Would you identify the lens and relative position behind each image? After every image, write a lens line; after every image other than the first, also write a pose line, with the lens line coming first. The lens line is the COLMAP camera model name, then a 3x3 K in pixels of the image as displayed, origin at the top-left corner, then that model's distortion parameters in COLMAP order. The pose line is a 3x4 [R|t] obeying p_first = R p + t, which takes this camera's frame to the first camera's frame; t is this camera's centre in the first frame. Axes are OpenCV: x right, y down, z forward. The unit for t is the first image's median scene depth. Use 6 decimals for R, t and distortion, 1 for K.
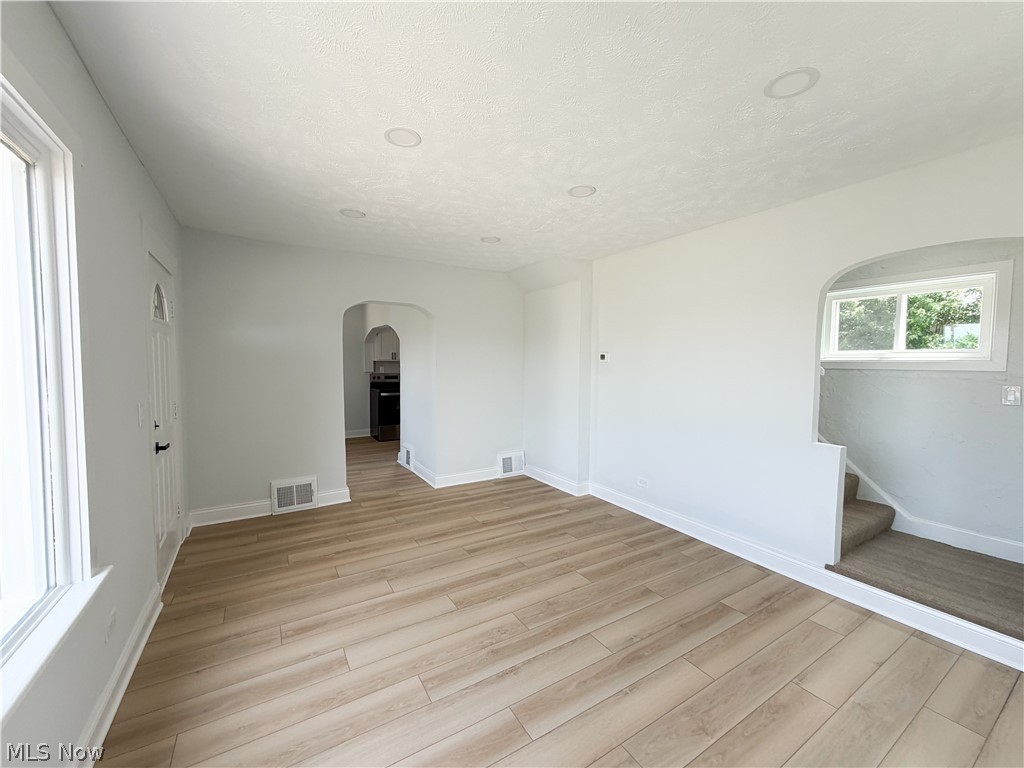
lens RADIAL K [[402.9, 0, 512.0], [0, 402.9, 384.0], [0, 0, 1]] dist [0.000371, 0.000268]
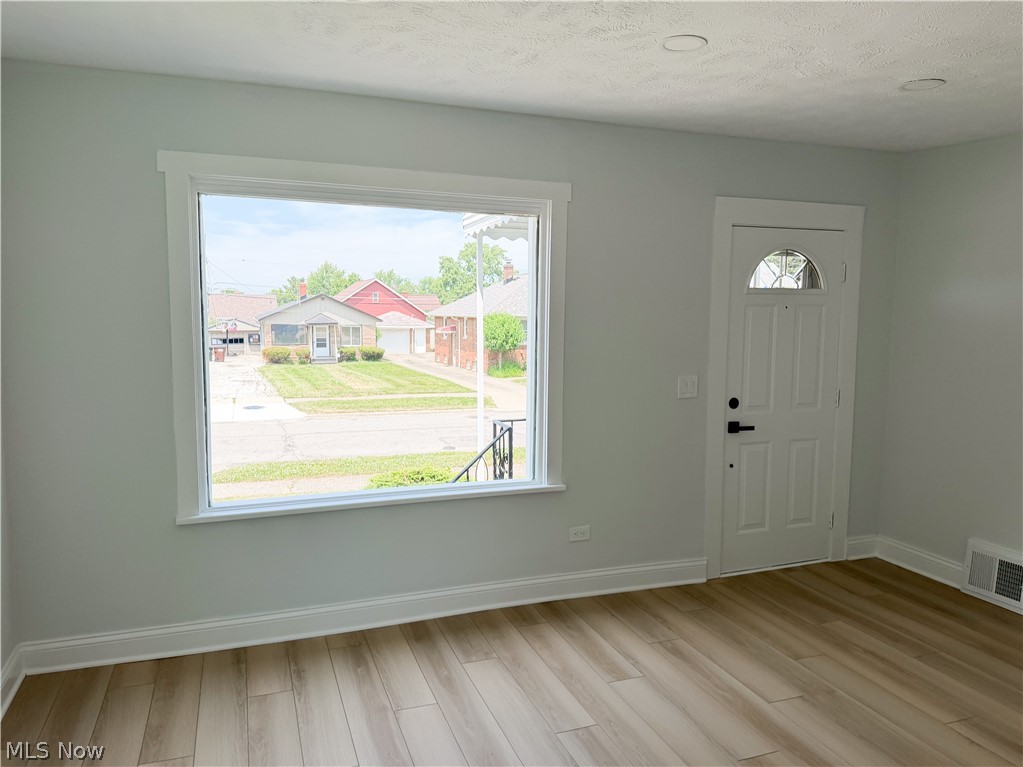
lens RADIAL K [[729.1, 0, 511.5], [0, 729.1, 383.5], [0, 0, 1]] dist [0.000054, -0.001147]
pose [[-0.199024, 0.083495, -0.976431, 0.793082], [-0.059153, 0.993524, 0.097014, -0.072728], [0.978208, 0.077067, -0.192796, 0.695544]]
